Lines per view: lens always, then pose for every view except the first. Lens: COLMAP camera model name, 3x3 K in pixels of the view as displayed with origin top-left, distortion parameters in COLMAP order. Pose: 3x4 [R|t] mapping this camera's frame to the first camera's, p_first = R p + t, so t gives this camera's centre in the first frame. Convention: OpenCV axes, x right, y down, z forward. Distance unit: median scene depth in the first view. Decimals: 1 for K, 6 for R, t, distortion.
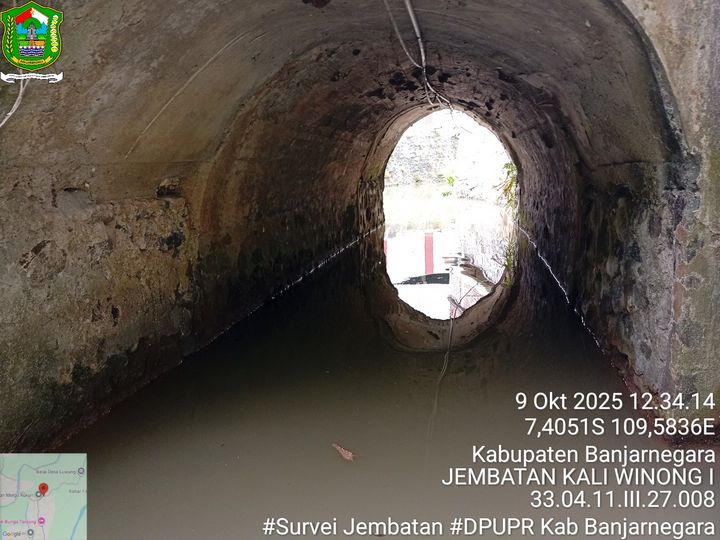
lens RADIAL K [[555.9, 0, 359.4], [0, 555.9, 269.9], [0, 0, 1]] dist [0.082118, -0.172041]
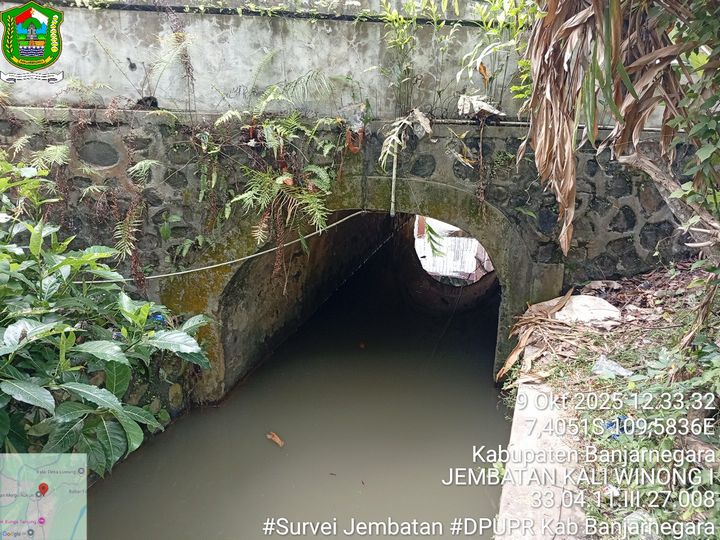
lens RADIAL K [[555.9, 0, 357.6], [0, 555.9, 267.5], [0, 0, 1]] dist [0.082118, -0.172041]
pose [[0.994403, 0.072947, -0.076424, 0.041156], [-0.063112, 0.990271, 0.124021, -0.257041], [0.084727, -0.118503, 0.989332, -0.772698]]
